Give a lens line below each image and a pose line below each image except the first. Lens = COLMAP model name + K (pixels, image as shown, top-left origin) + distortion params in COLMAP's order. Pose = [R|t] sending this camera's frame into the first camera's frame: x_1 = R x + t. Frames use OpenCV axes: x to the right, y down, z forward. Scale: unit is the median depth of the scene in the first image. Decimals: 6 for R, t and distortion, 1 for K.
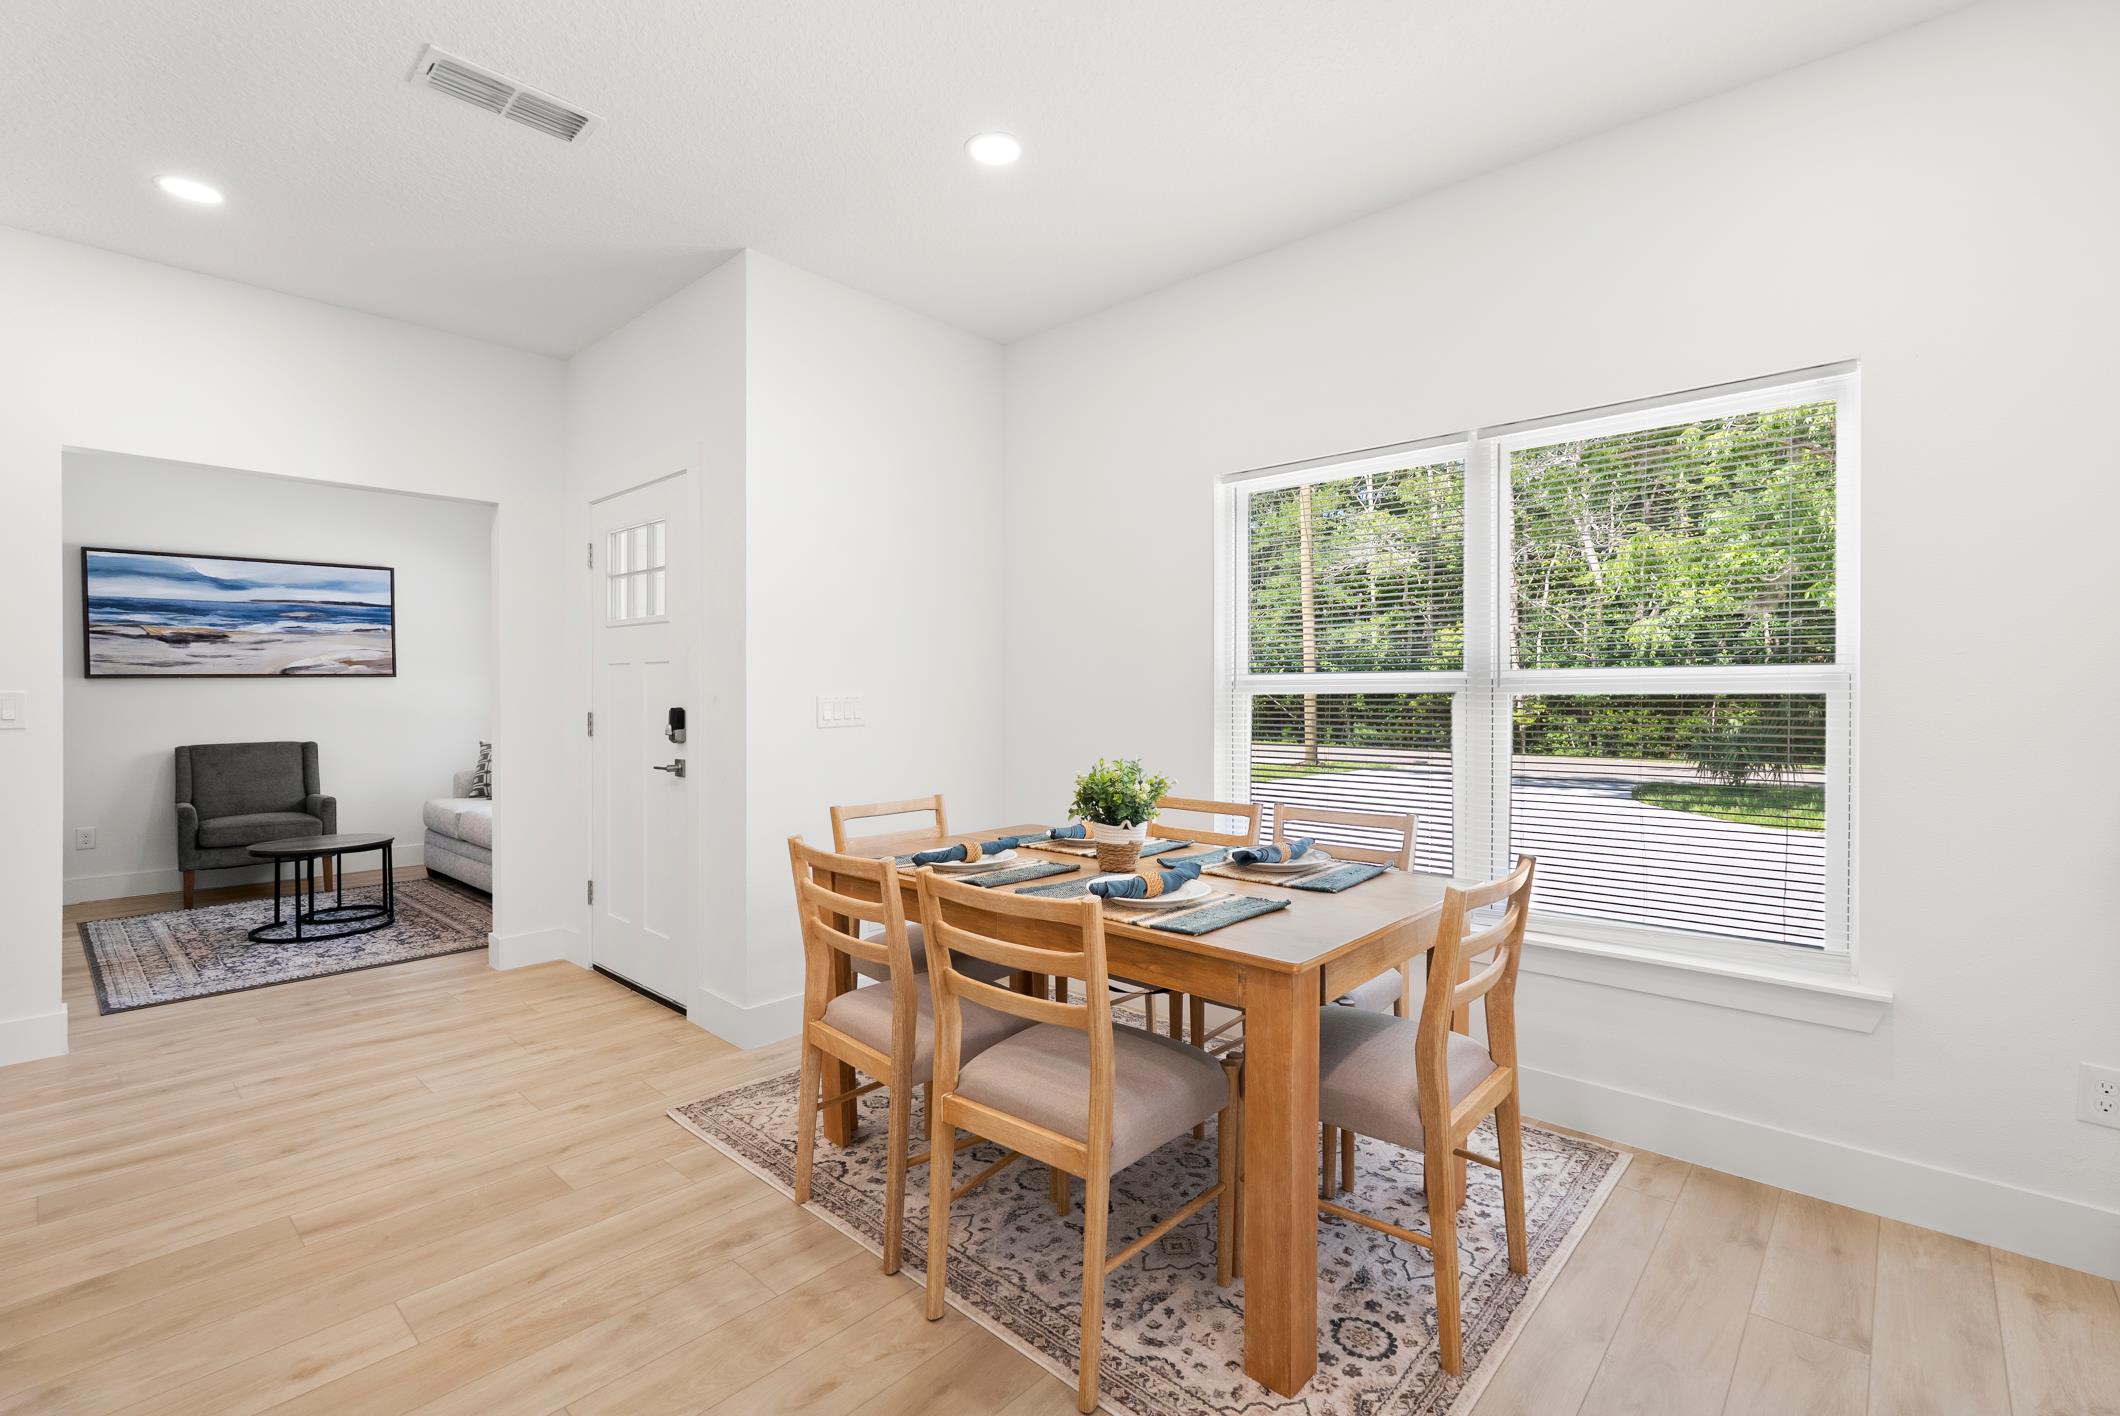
lens RADIAL K [[952.6, 0, 1065.6], [0, 952.6, 700.6], [0, 0, 1]] dist [-0.001049, -0.000257]
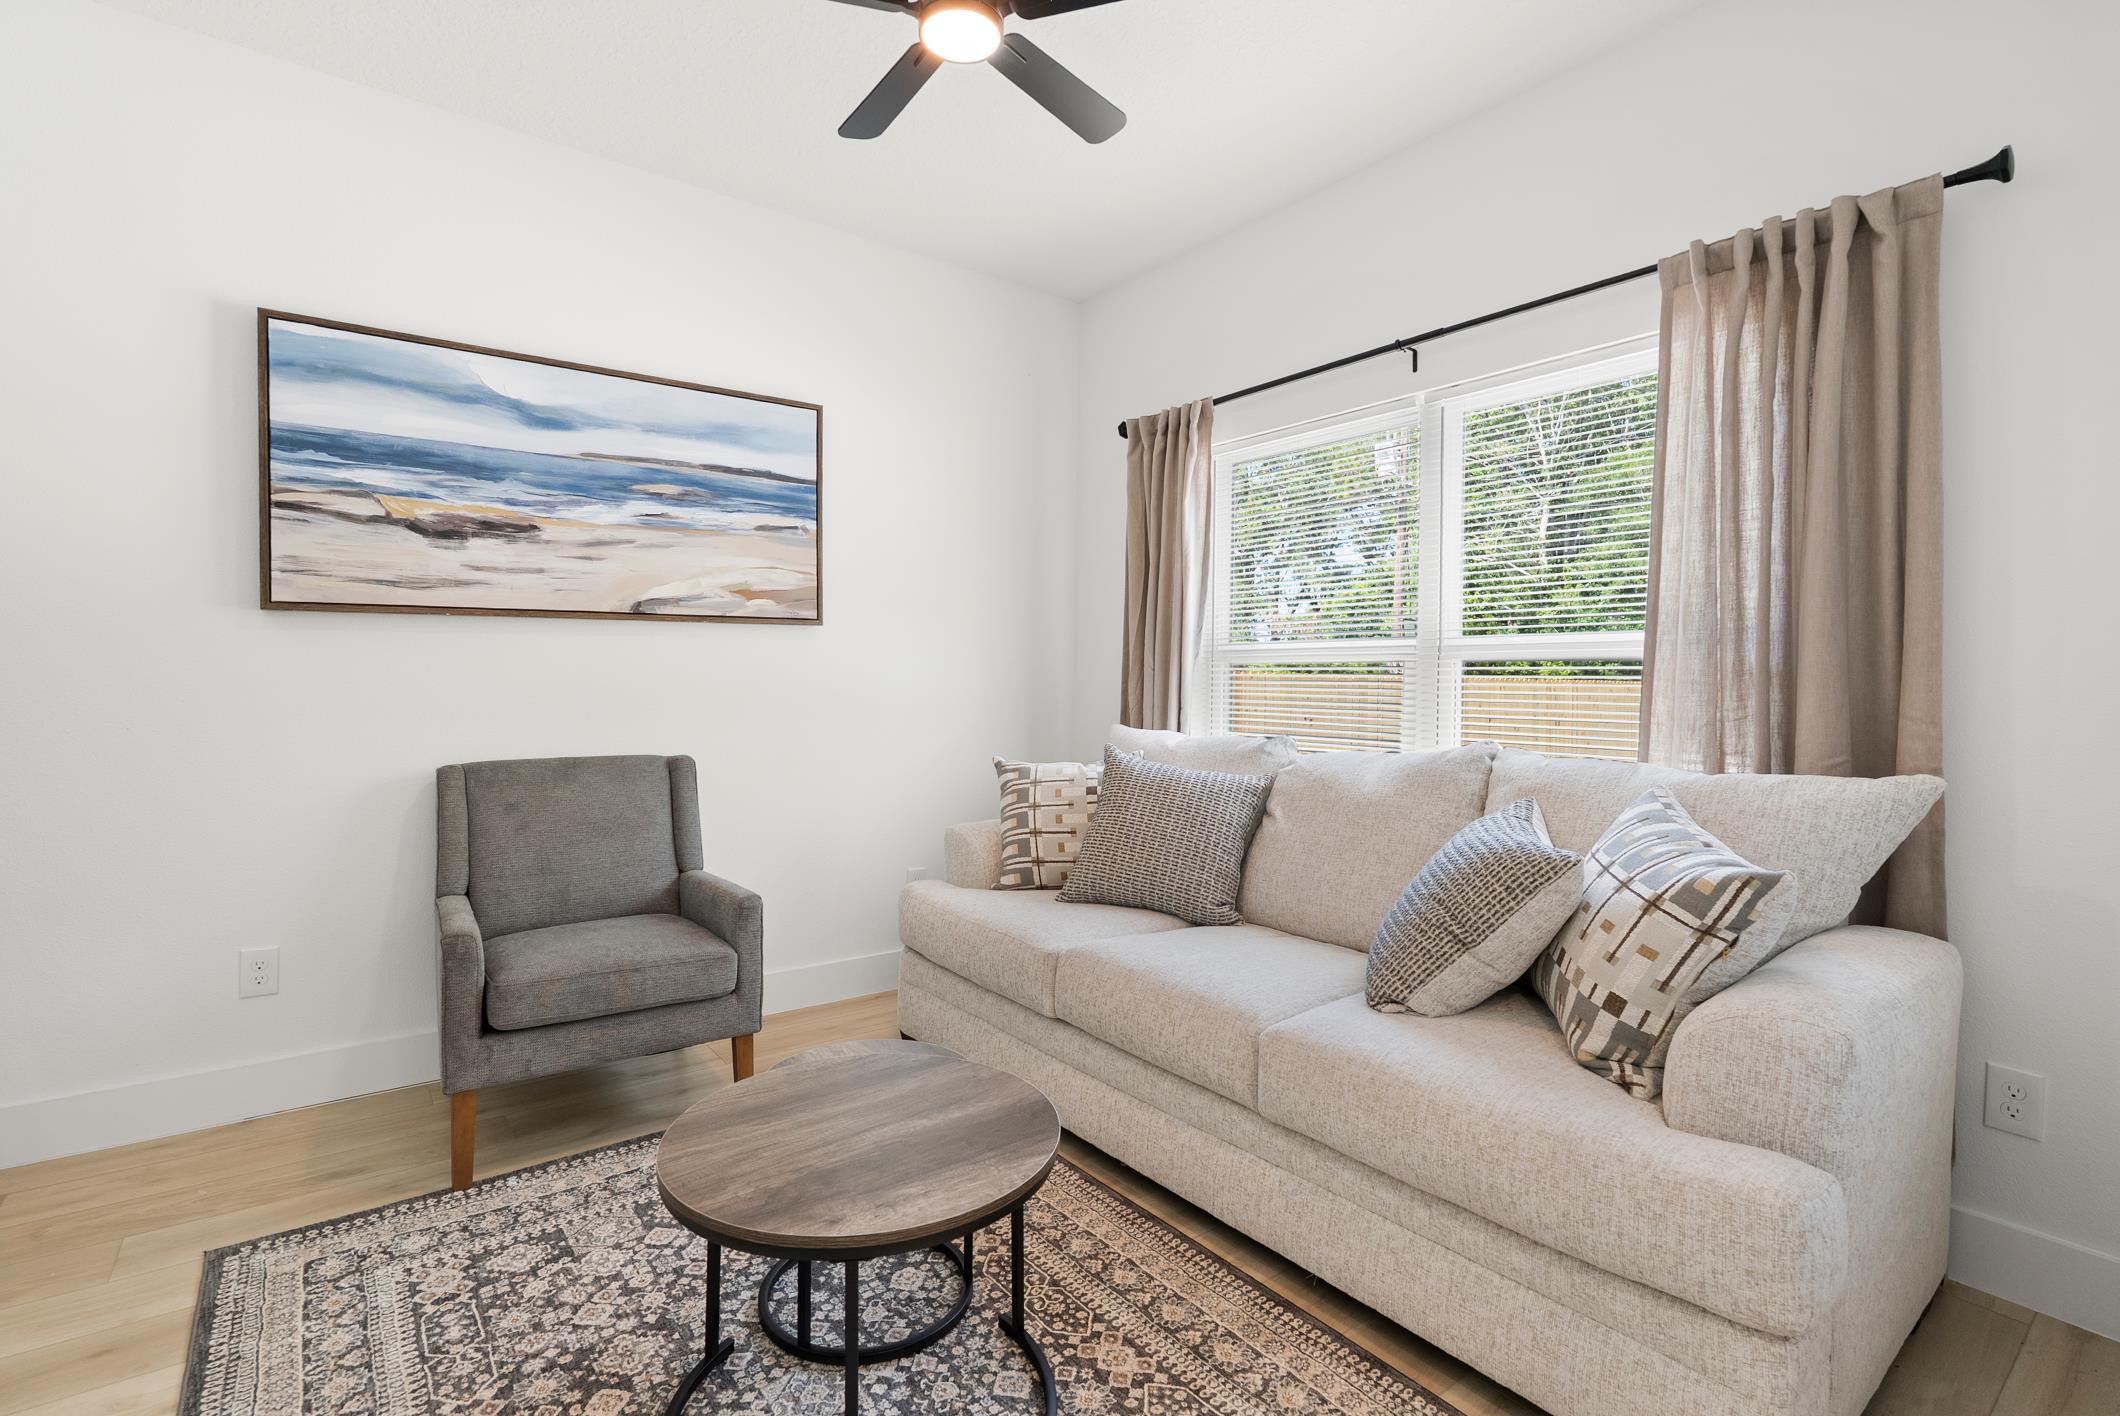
lens RADIAL K [[996.8, 0, 1066.1], [0, 996.8, 683.1], [0, 0, 1]] dist [-0.001308, -0.000069]
pose [[0.983539, 0.013687, -0.180178, -0.546519], [-0.014658, 0.999884, -0.004058, 0.006614], [0.180101, 0.006633, 0.983626, 0.577203]]
